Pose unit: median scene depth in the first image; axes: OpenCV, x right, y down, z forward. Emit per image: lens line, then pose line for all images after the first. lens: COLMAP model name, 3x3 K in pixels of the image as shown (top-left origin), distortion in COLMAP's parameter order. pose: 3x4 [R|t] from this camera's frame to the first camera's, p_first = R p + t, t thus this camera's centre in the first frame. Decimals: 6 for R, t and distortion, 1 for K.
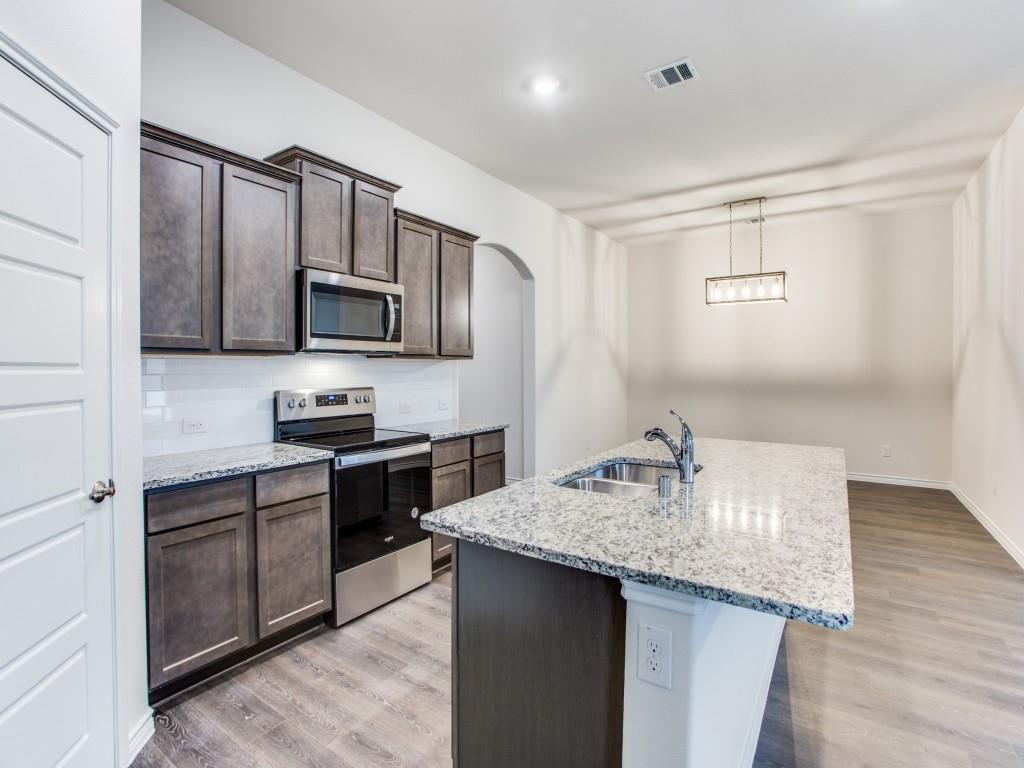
lens RADIAL K [[491.6, 0, 514.2], [0, 491.6, 378.3], [0, 0, 1]] dist [-0.035993, 0.008886]
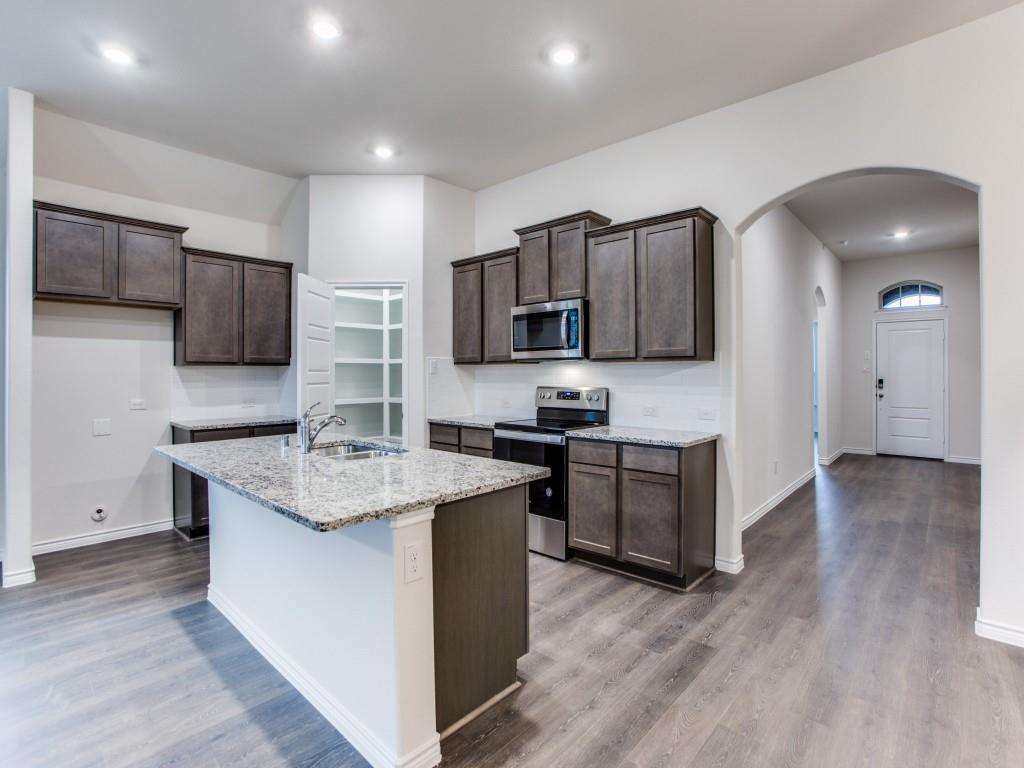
lens RADIAL K [[491.6, 0, 515.9], [0, 491.6, 376.9], [0, 0, 1]] dist [-0.035993, 0.008886]
pose [[-0.133278, 0.003210, -0.991074, 0.895154], [-0.020695, 0.999768, 0.006021, -0.010363], [0.990863, 0.021313, -0.133180, 0.967539]]
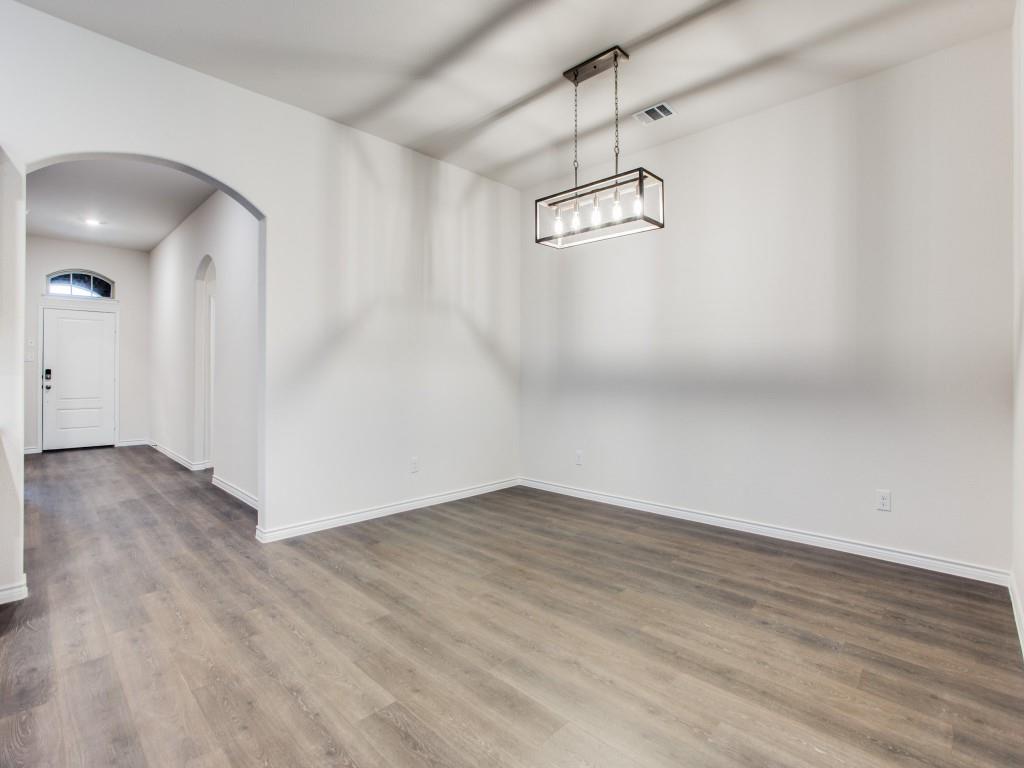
lens RADIAL K [[491.6, 0, 516.5], [0, 491.6, 375.2], [0, 0, 1]] dist [-0.035993, 0.008886]
pose [[0.986710, -0.003669, -0.162449, 0.780787], [0.000999, 0.999863, -0.016516, 0.034405], [0.162487, 0.016134, 0.986579, 0.681275]]
